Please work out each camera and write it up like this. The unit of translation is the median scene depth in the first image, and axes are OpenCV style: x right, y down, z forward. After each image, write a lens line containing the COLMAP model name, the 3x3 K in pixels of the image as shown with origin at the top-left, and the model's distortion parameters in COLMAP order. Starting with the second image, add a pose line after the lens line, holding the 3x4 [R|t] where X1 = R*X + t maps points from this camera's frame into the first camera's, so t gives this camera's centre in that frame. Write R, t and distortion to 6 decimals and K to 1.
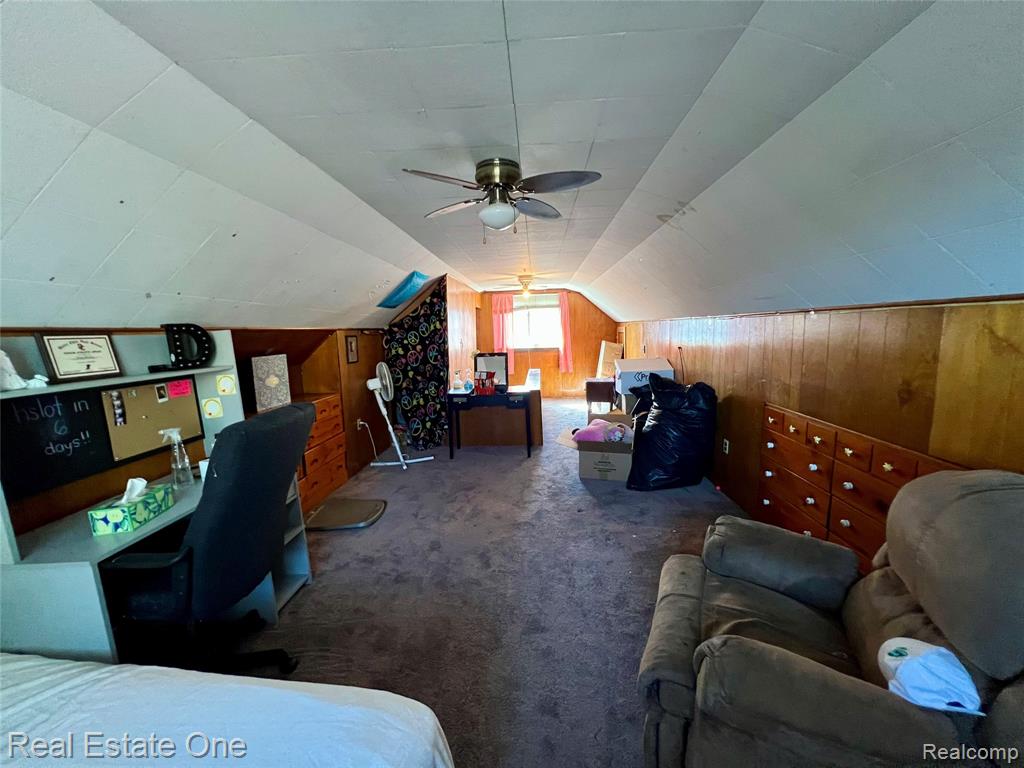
lens RADIAL K [[418.6, 0, 512.0], [0, 418.6, 384.0], [0, 0, 1]] dist [0.001323, 0.000159]
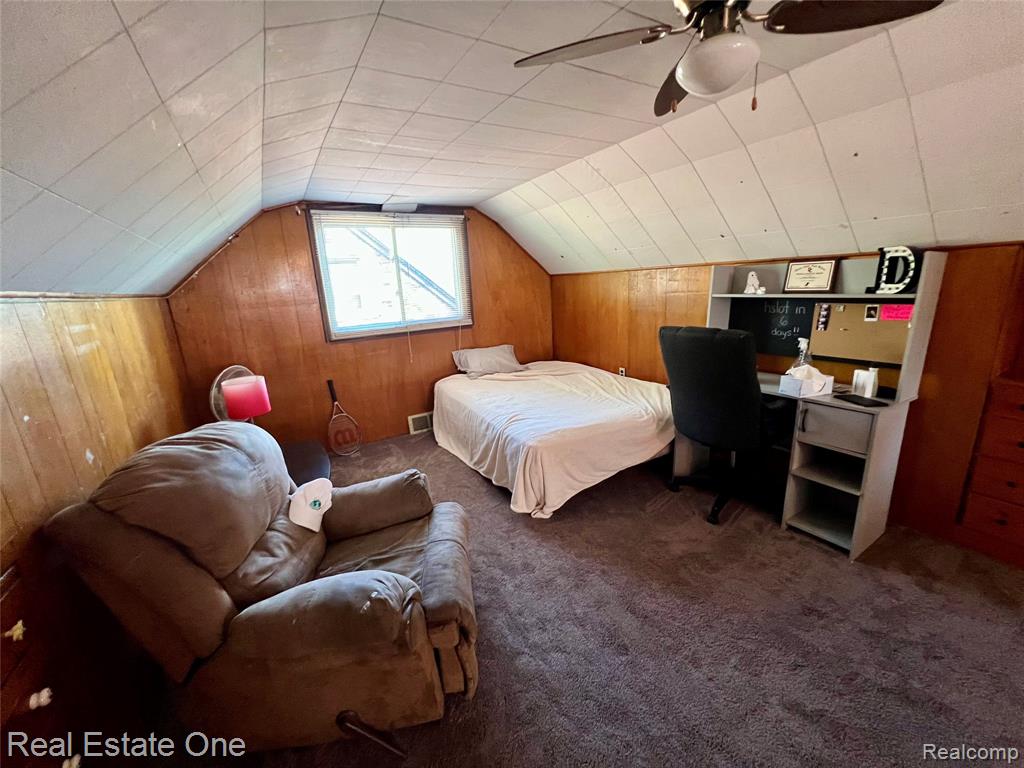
lens RADIAL K [[418.6, 0, 512.0], [0, 418.6, 384.0], [0, 0, 1]] dist [0.001323, 0.000159]
pose [[-0.820590, 0.215359, -0.529389, 0.628214], [0.010062, 0.931587, 0.363378, -0.240203], [0.571429, 0.292858, -0.766618, 1.528022]]
